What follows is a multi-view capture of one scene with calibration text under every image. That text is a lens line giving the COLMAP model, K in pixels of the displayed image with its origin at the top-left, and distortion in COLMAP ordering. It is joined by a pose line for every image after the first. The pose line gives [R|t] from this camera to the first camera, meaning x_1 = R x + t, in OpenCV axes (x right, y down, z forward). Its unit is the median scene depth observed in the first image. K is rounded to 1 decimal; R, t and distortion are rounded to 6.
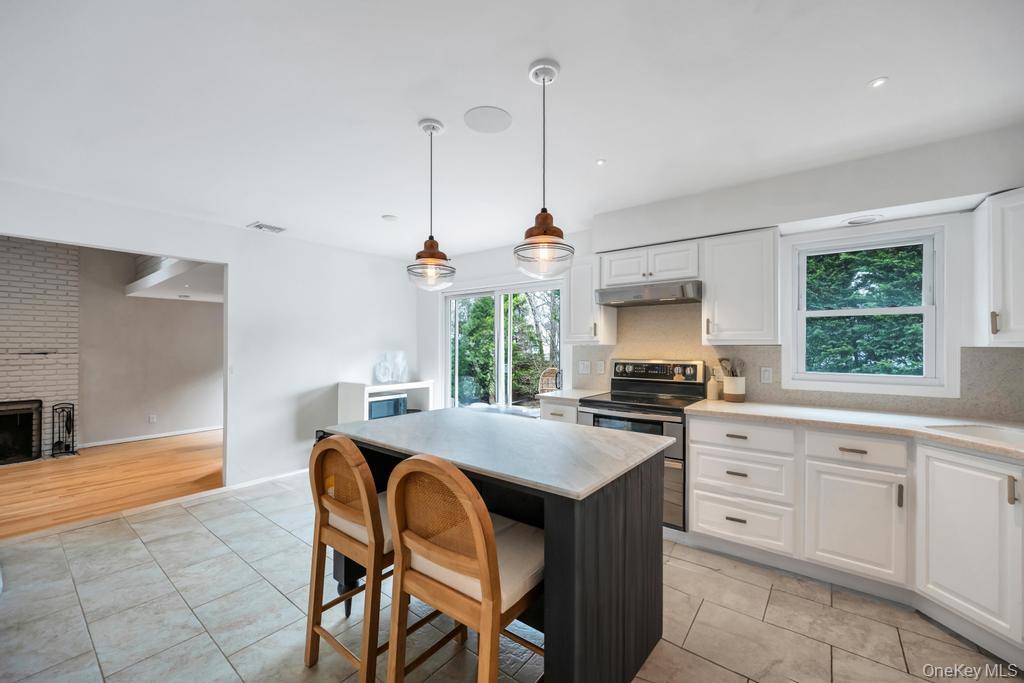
lens RADIAL K [[406.2, 0, 512.4], [0, 406.2, 339.2], [0, 0, 1]] dist [0.000396, 0.000041]
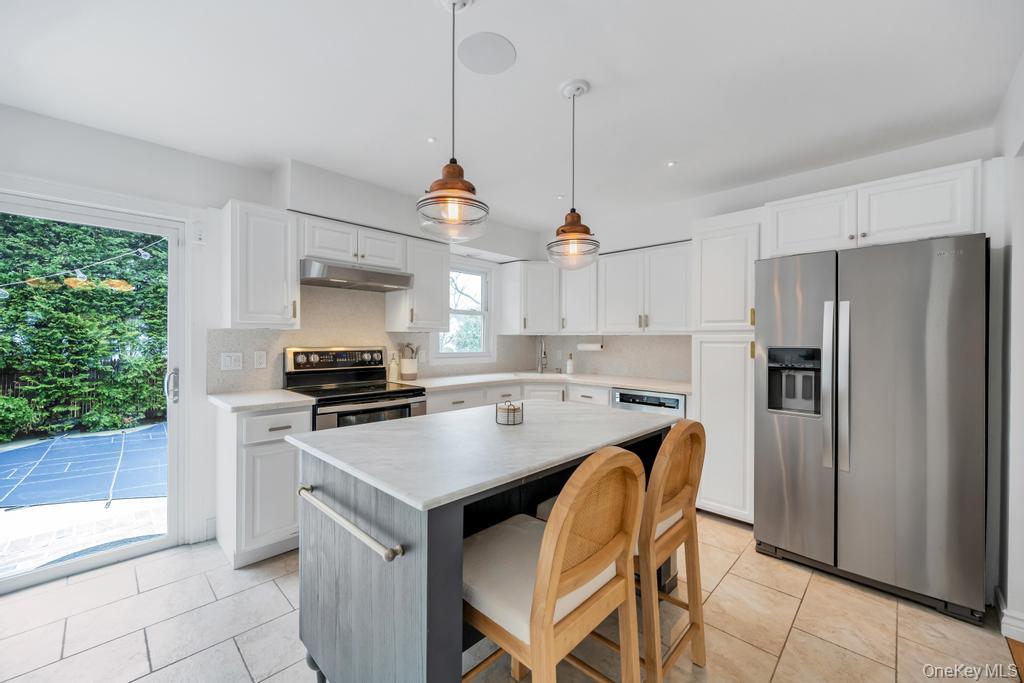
lens RADIAL K [[406.2, 0, 512.4], [0, 406.2, 339.2], [0, 0, 1]] dist [0.000396, 0.000041]
pose [[0.104857, -0.000999, 0.994487, -0.587115], [-0.018666, 0.999821, 0.002973, 0.025229], [-0.994312, -0.018874, 0.104819, 0.568039]]
